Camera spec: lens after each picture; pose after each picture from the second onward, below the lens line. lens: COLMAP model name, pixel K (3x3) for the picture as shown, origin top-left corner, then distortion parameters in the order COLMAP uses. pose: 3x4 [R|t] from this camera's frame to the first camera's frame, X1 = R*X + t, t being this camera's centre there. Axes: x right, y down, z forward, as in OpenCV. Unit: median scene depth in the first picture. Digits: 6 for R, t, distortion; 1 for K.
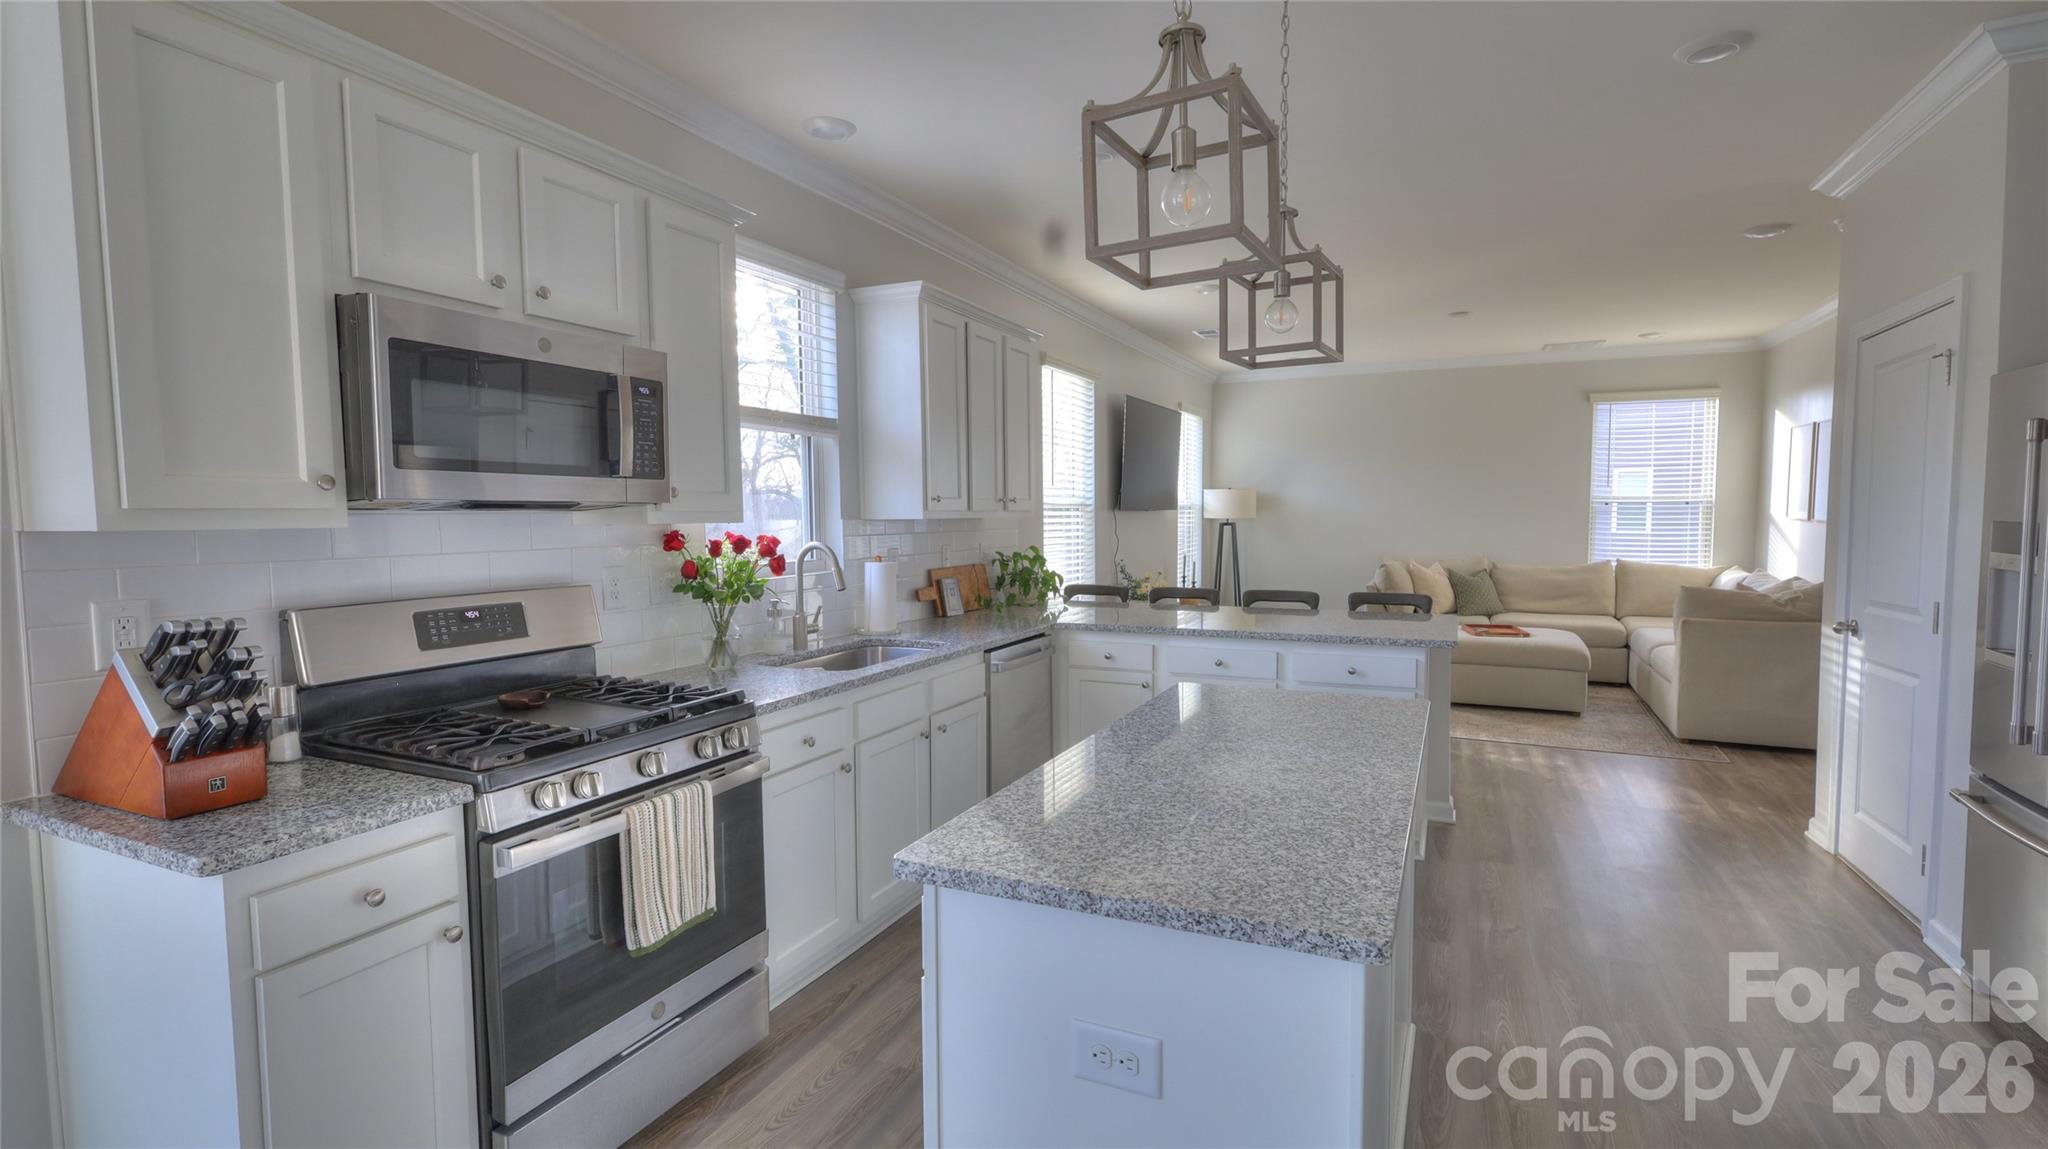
lens RADIAL K [[942.0, 0, 1025.3], [0, 942.0, 573.6], [0, 0, 1]] dist [0.000254, -0.000827]
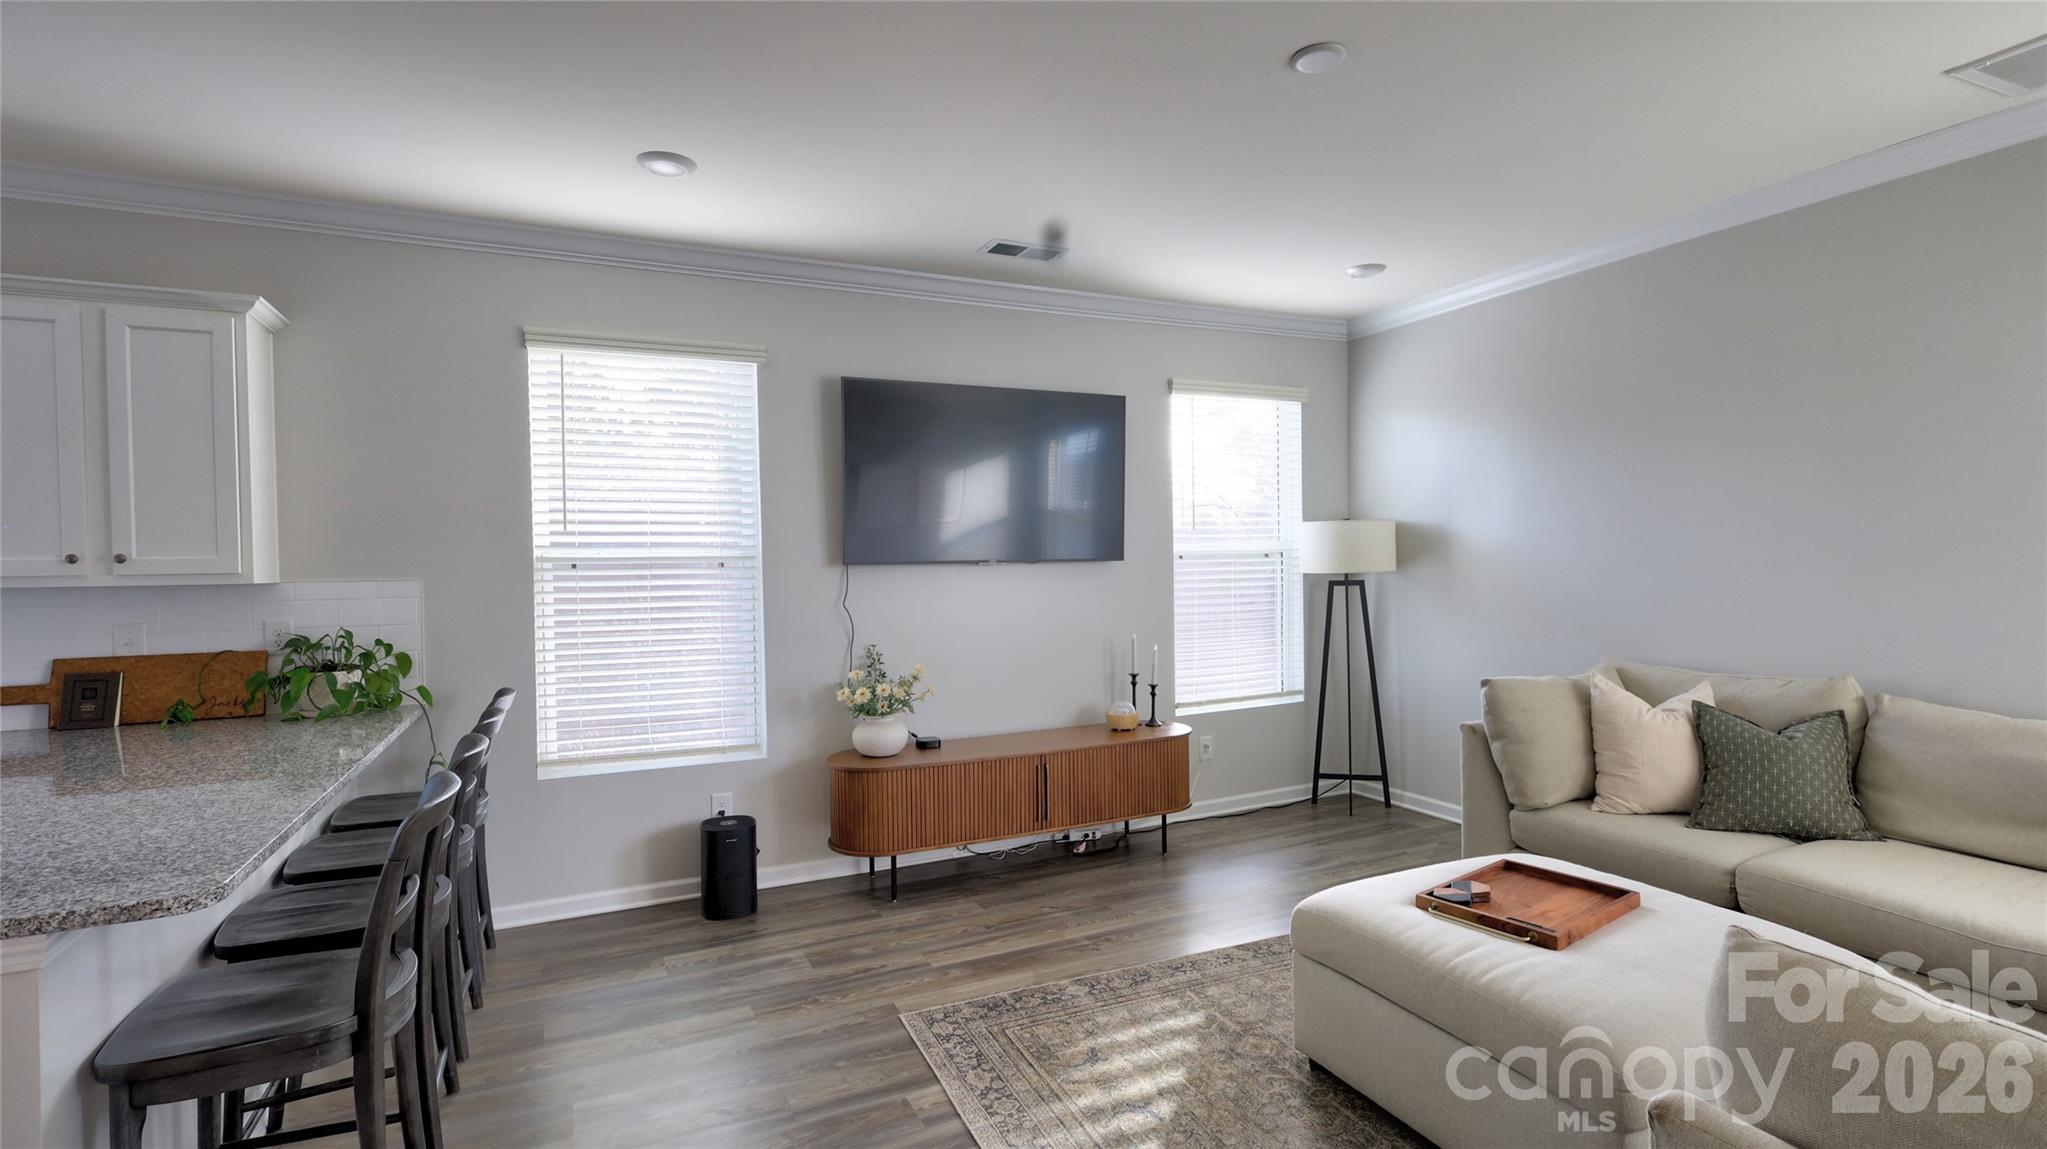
lens RADIAL K [[941.6, 0, 1022.6], [0, 941.6, 575.3], [0, 0, 1]] dist [0.000254, -0.000827]
pose [[0.766385, 0.004890, -0.642362, 0.484470], [-0.033350, 0.998925, -0.032184, -0.036720], [0.641515, 0.046088, 0.765725, 0.498864]]
